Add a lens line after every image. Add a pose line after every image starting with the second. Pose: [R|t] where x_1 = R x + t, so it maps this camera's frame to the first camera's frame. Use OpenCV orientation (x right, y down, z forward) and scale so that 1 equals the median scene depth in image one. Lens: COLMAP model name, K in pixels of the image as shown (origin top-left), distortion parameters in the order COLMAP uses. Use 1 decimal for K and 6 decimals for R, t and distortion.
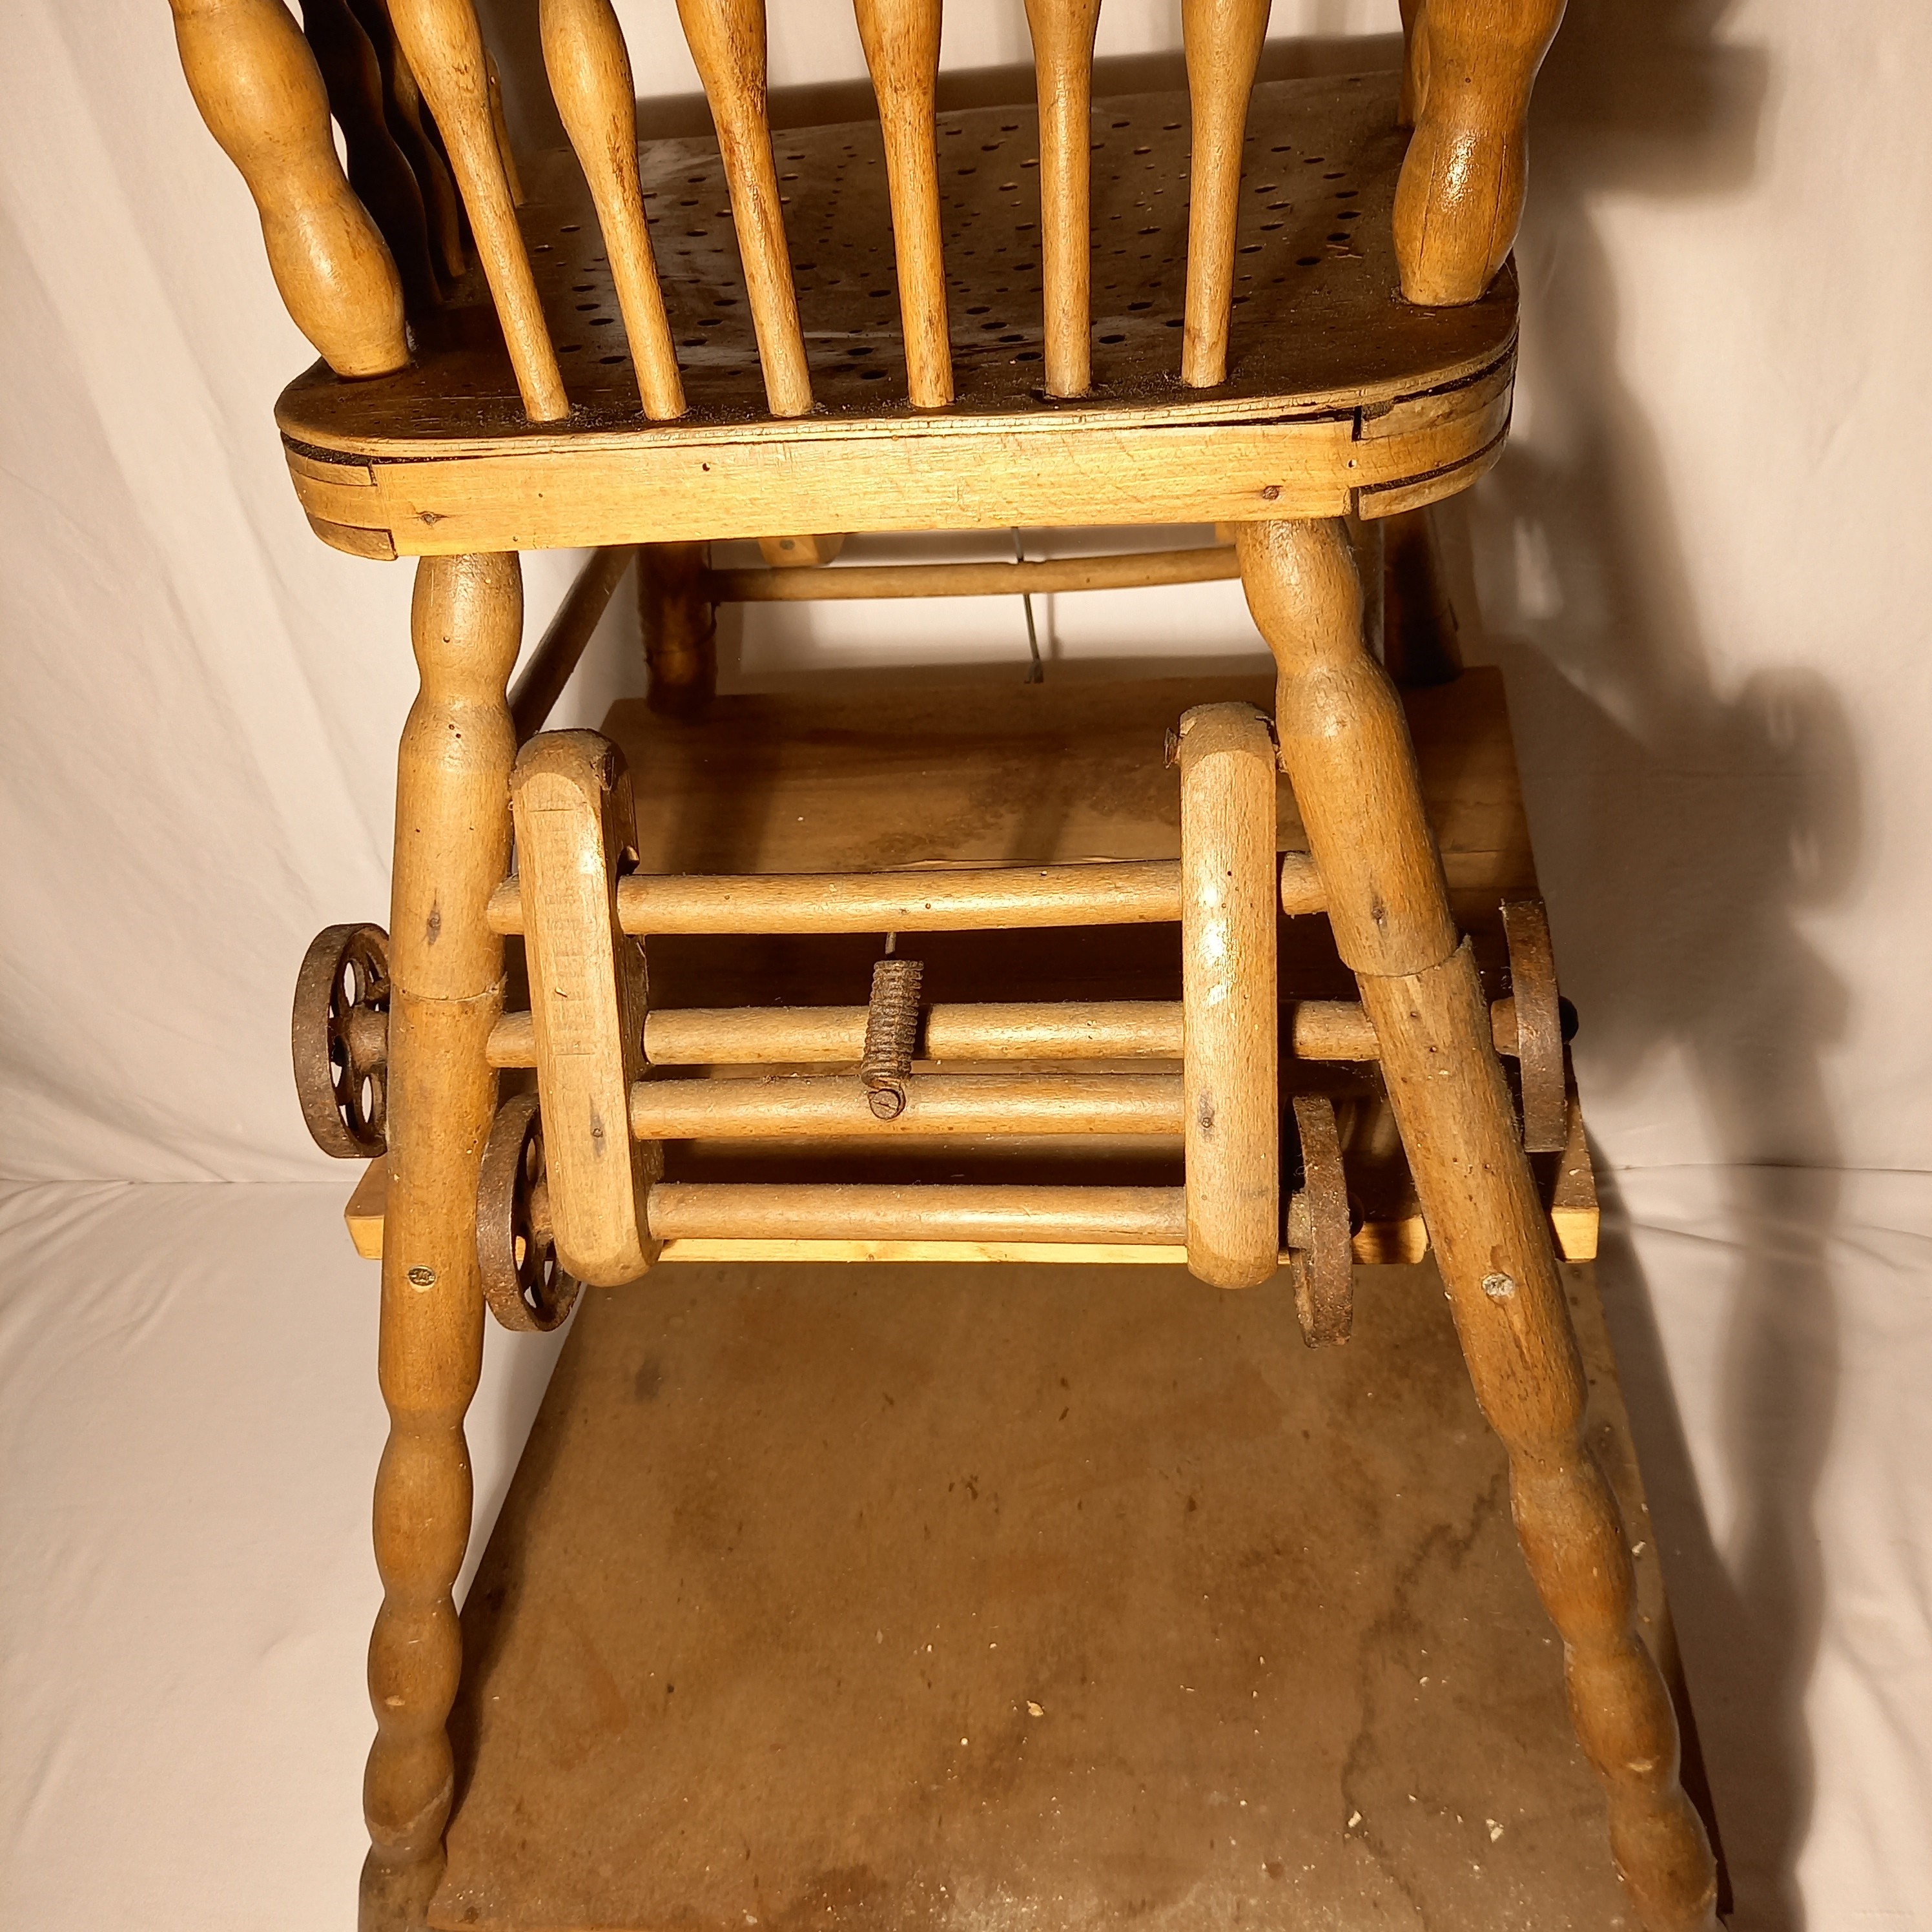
lens RADIAL K [[1900.8, 0, 952.9], [0, 1900.8, 973.4], [0, 0, 1]] dist [0.017016, 0.000000]
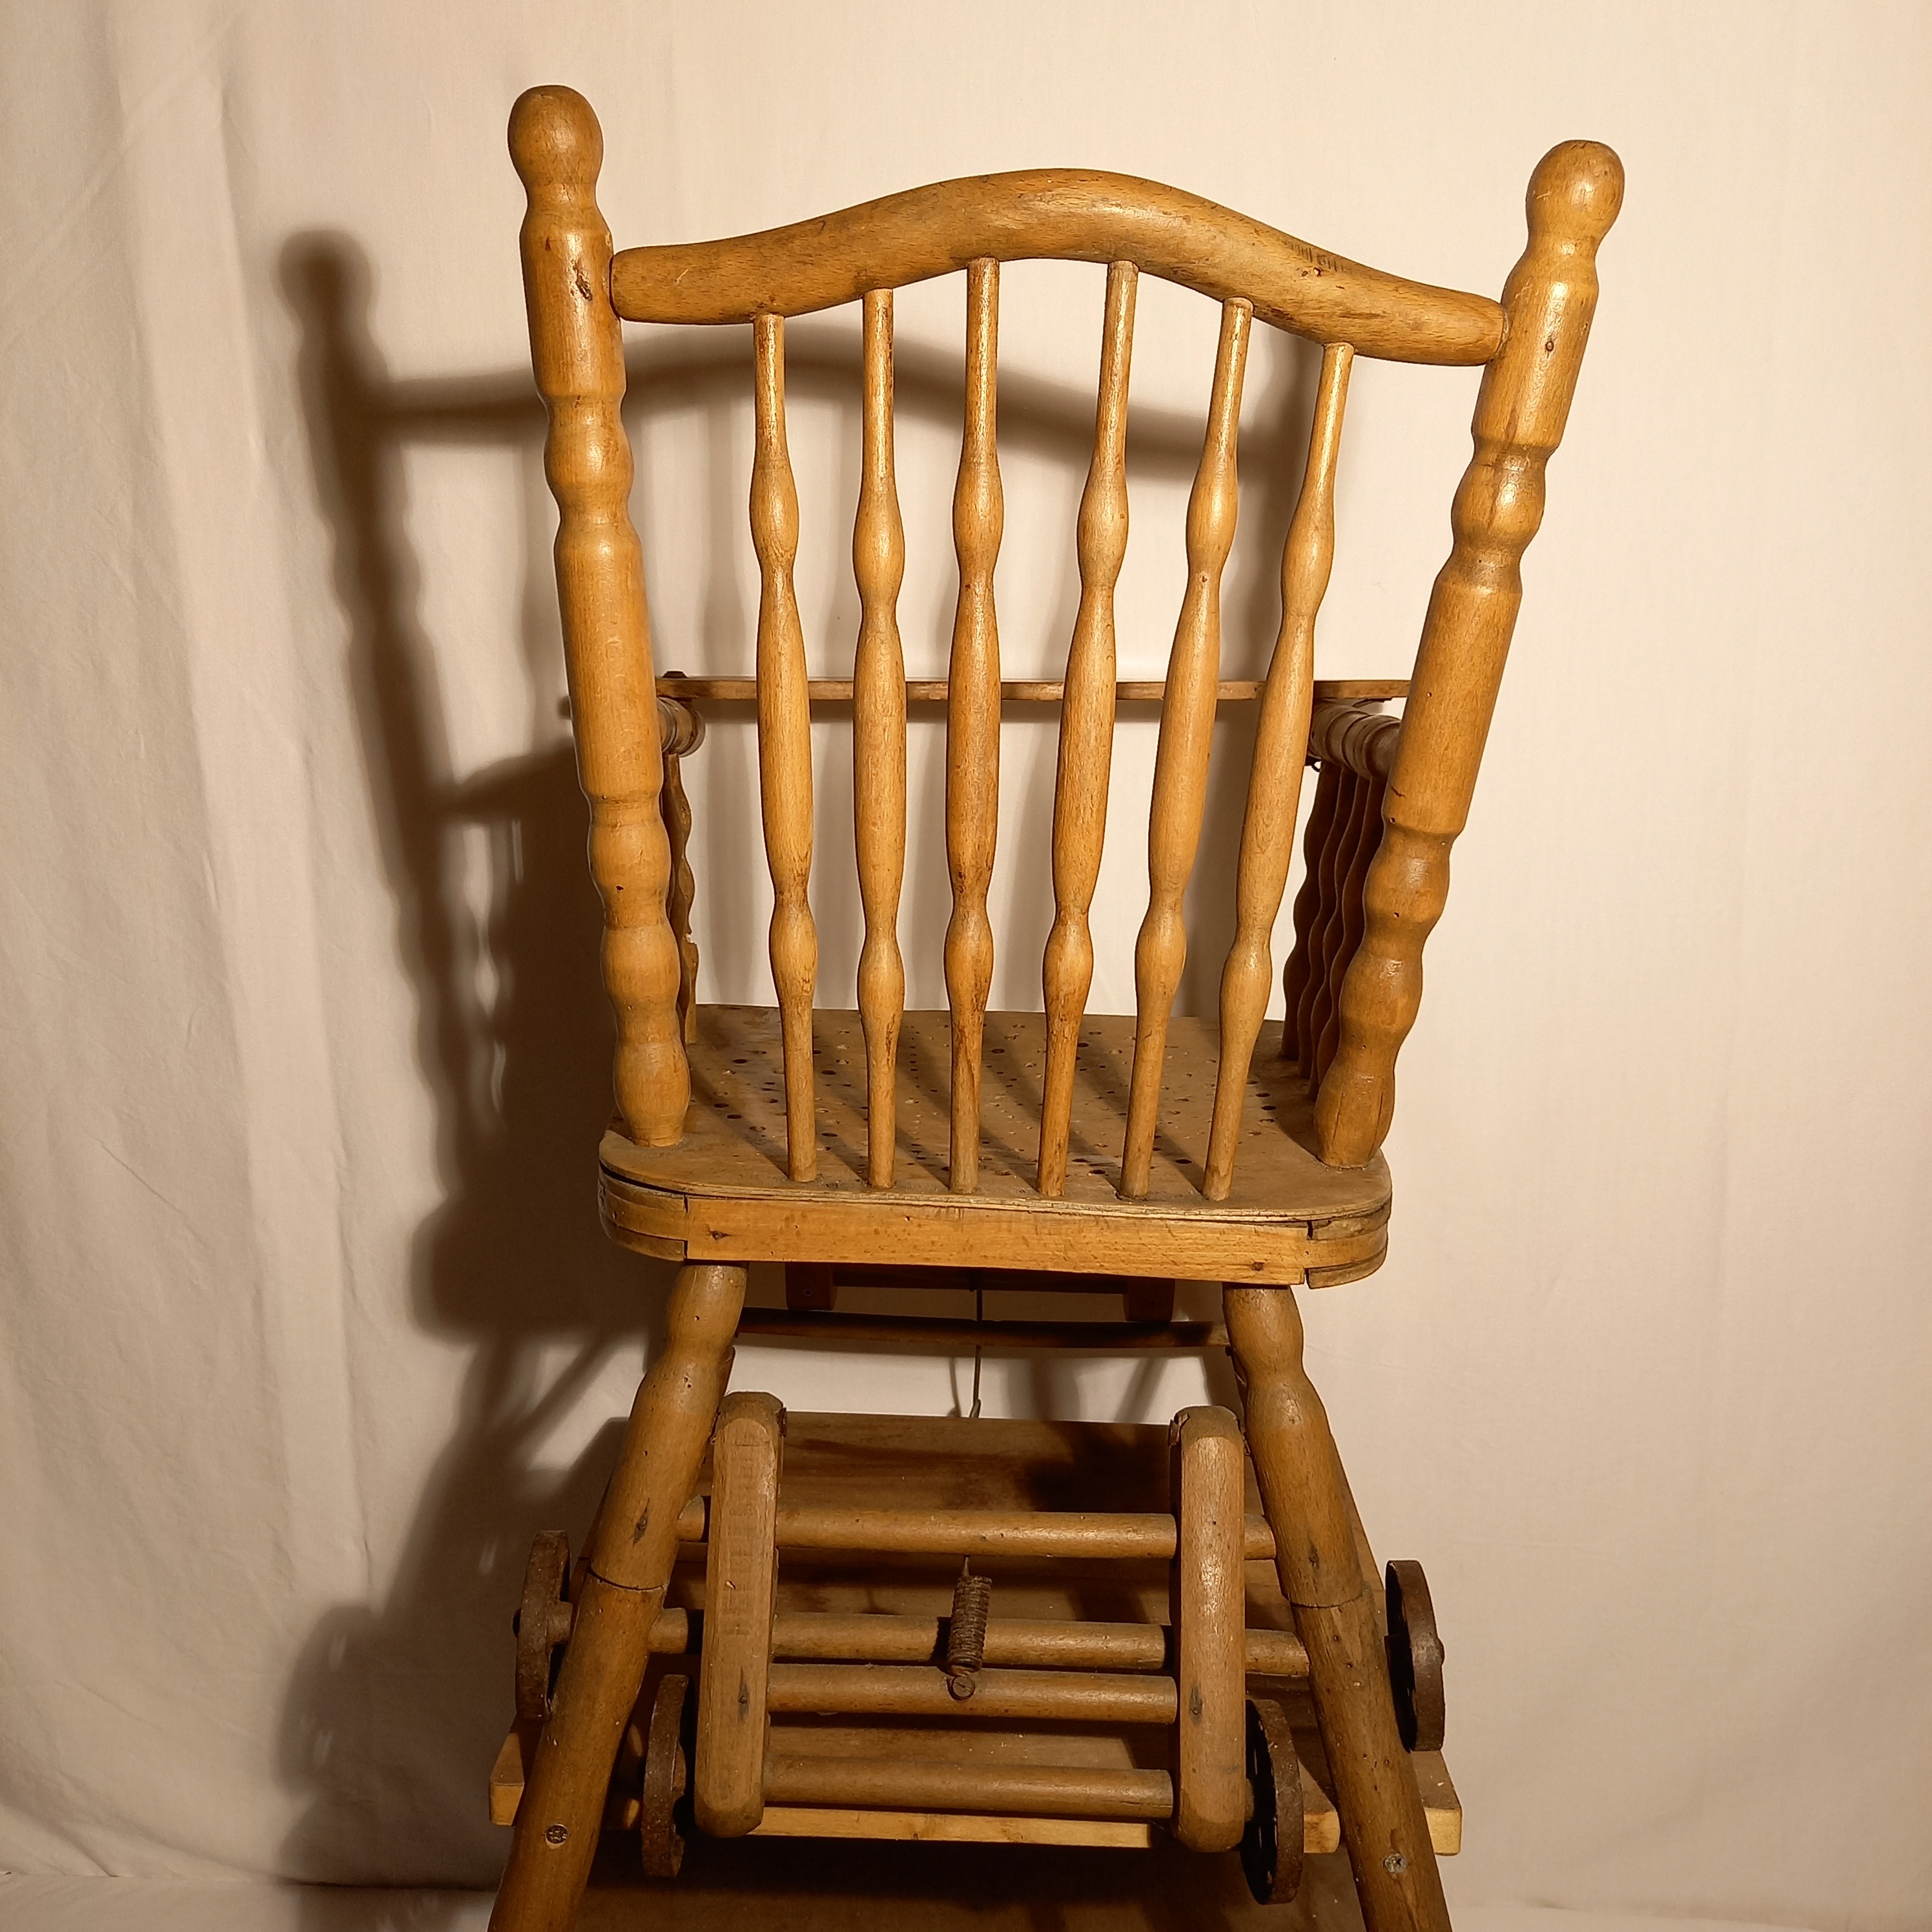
lens RADIAL K [[1900.8, 0, 950.1], [0, 1900.8, 965.2], [0, 0, 1]] dist [0.017016, 0.000000]
pose [[0.984938, 0.110753, 0.132783, -0.282402], [-0.045191, 0.906129, -0.420580, 0.175075], [-0.166899, 0.408244, 0.897486, -0.431956]]
